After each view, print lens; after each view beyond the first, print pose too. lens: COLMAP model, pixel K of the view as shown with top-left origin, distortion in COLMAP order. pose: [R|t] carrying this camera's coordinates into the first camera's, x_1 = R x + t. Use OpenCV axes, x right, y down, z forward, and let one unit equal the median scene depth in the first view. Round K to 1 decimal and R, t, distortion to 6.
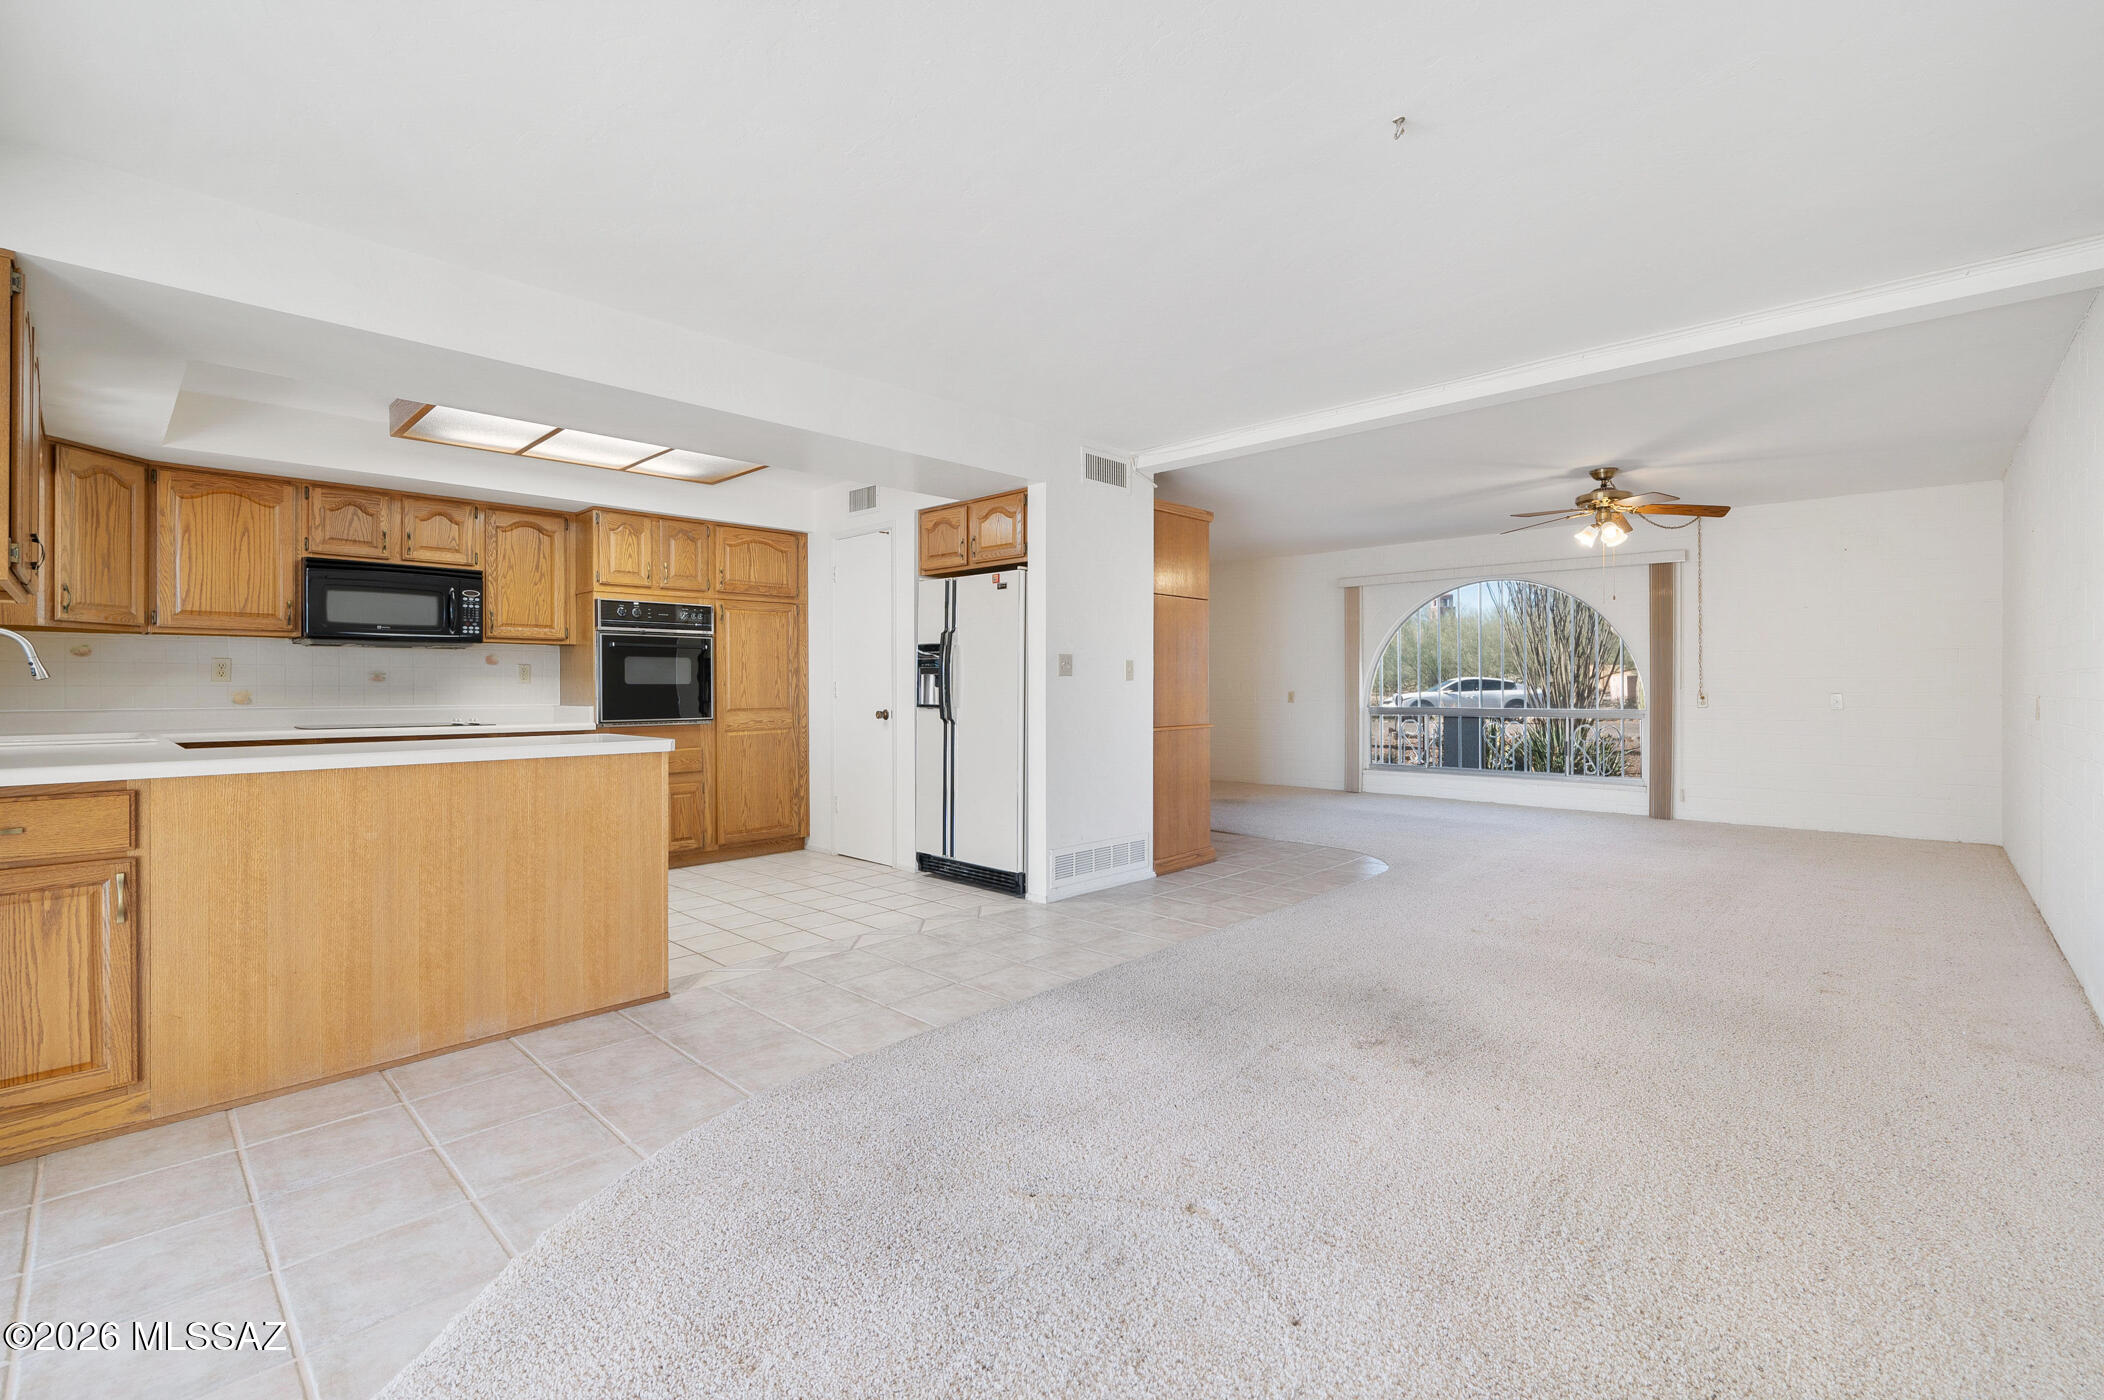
lens RADIAL K [[905.6, 0, 1052.3], [0, 905.6, 689.7], [0, 0, 1]] dist [-0.003266, -0.000222]
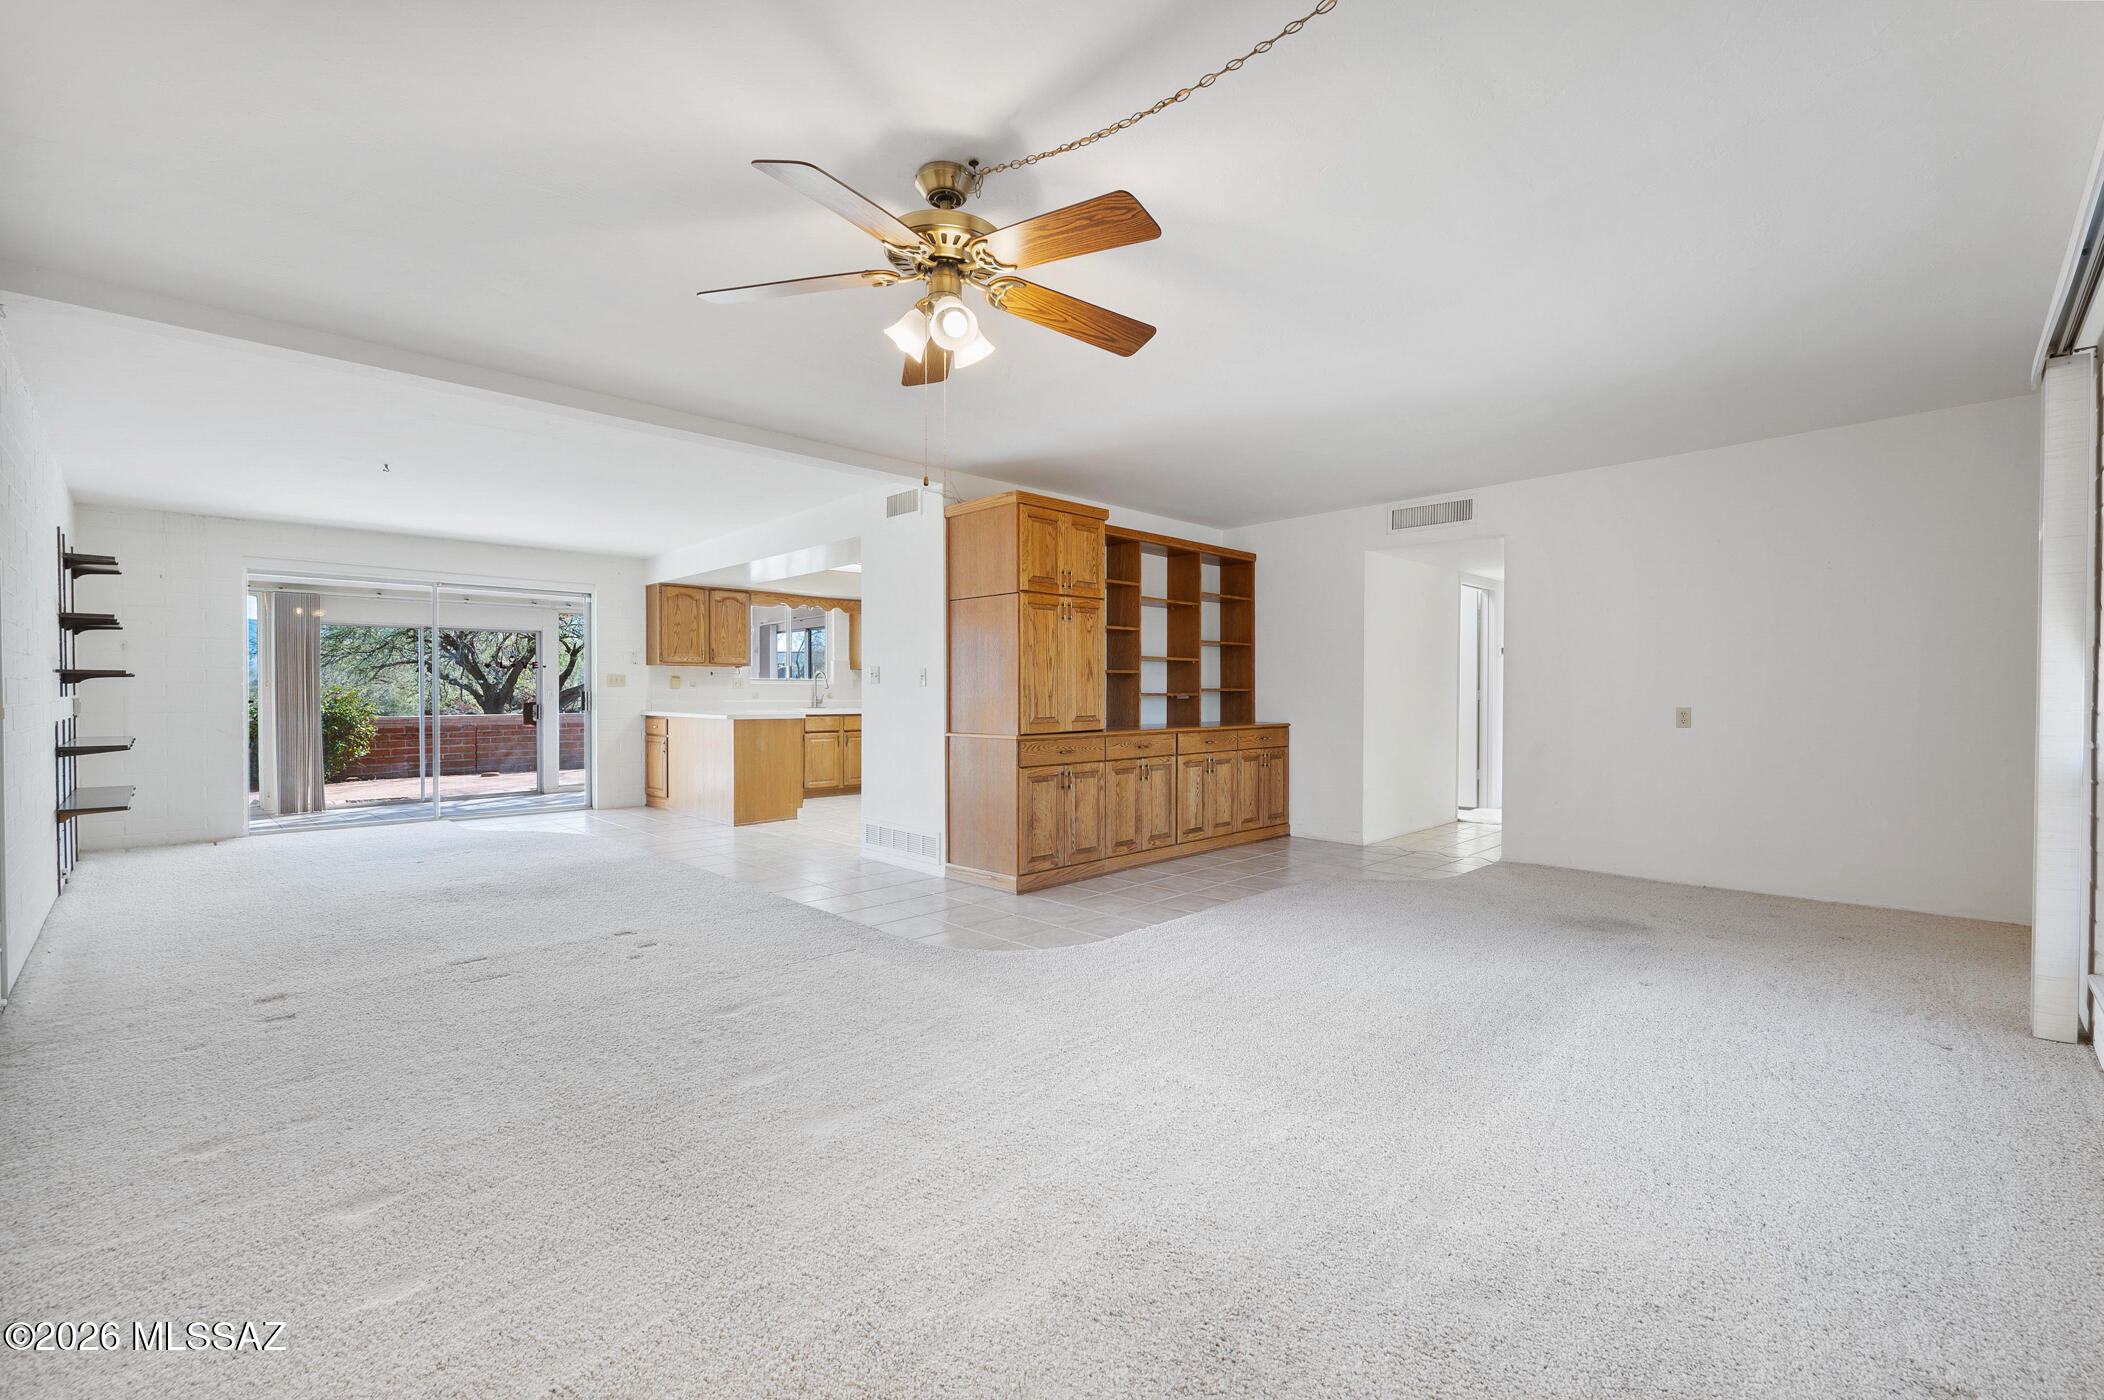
lens RADIAL K [[905.6, 0, 1052.3], [0, 905.6, 689.7], [0, 0, 1]] dist [-0.003266, -0.000222]
pose [[-0.026657, 0.001405, -0.999644, 1.162030], [-0.005982, 0.999981, 0.001565, -0.010434], [0.999627, 0.006022, -0.026648, 1.170005]]
